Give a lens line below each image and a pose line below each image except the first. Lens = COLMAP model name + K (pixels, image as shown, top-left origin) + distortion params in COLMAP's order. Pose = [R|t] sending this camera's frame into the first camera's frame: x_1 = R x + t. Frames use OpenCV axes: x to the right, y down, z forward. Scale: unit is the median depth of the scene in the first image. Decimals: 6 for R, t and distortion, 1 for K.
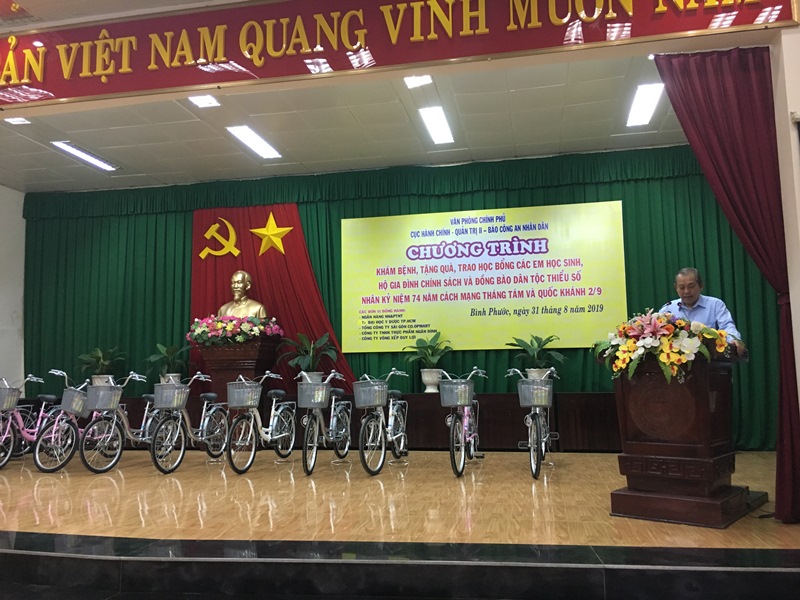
lens RADIAL K [[676.4, 0, 399.8], [0, 676.4, 301.4], [0, 0, 1]] dist [0.078640, -0.104109]
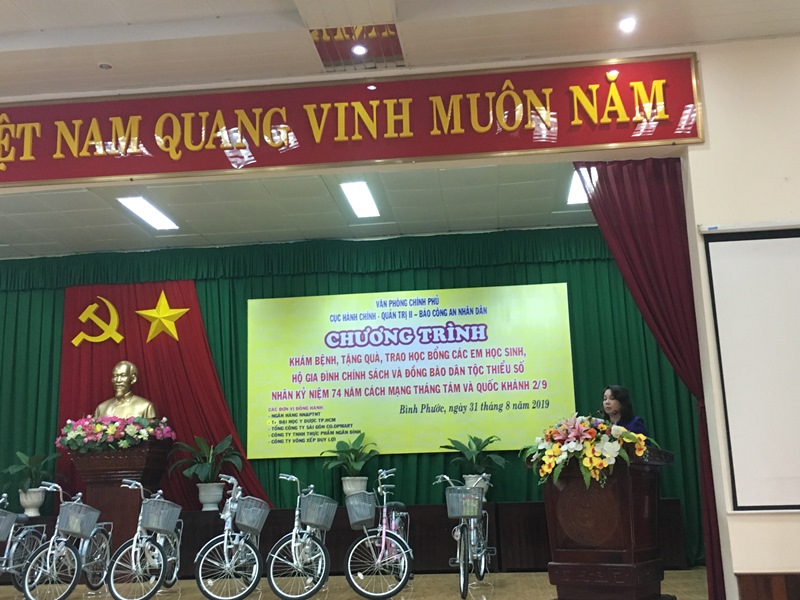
lens RADIAL K [[899.5, 0, 400.0], [0, 899.5, 300.0], [0, 0, 1]] dist [0.049837, 0.002395]
pose [[0.994992, 0.004963, 0.099827, -0.010175], [0.004497, 0.995532, -0.094318, -0.014680], [-0.099849, 0.094294, 0.990524, -0.147570]]
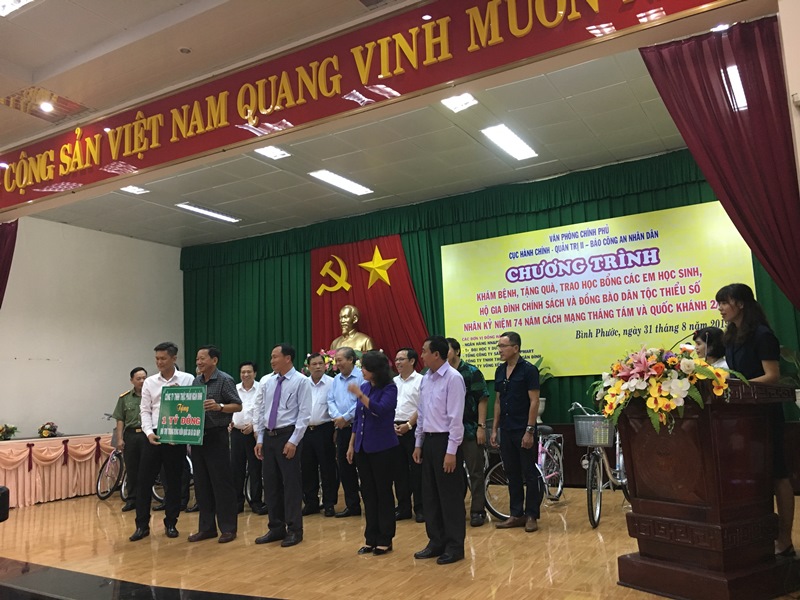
lens RADIAL K [[677.9, 0, 399.4], [0, 677.9, 302.3], [0, 0, 1]] dist [0.079770, -0.106174]
pose [[0.948985, -0.066501, -0.308228, 0.169285], [0.061285, 0.997766, -0.026586, -0.018398], [0.309308, 0.006340, 0.950941, 0.043104]]
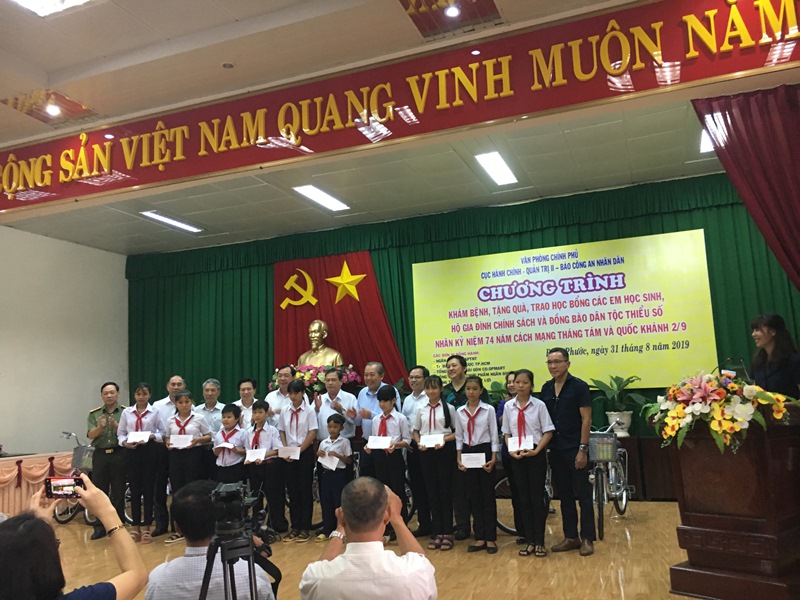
lens RADIAL K [[677.9, 0, 399.4], [0, 677.9, 302.3], [0, 0, 1]] dist [0.079770, -0.106174]
pose [[0.986285, -0.050172, -0.157242, 0.055311], [0.045577, 0.998426, -0.032699, -0.034701], [0.158635, 0.025083, 0.987019, 0.002016]]
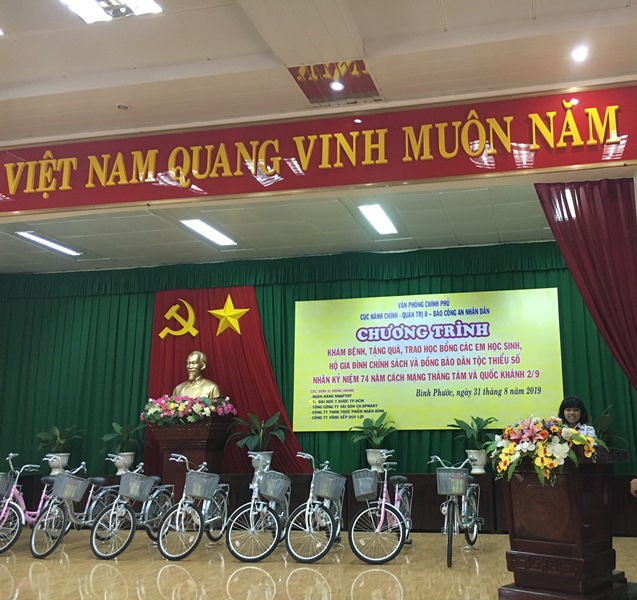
lens RADIAL K [[676.2, 0, 399.9], [0, 676.2, 301.5], [0, 0, 1]] dist [0.071143, -0.088002]
pose [[0.999973, 0.004106, 0.006052, 0.074349], [-0.003589, 0.996535, -0.083096, -0.037962], [-0.006372, 0.083072, 0.996523, -0.046603]]
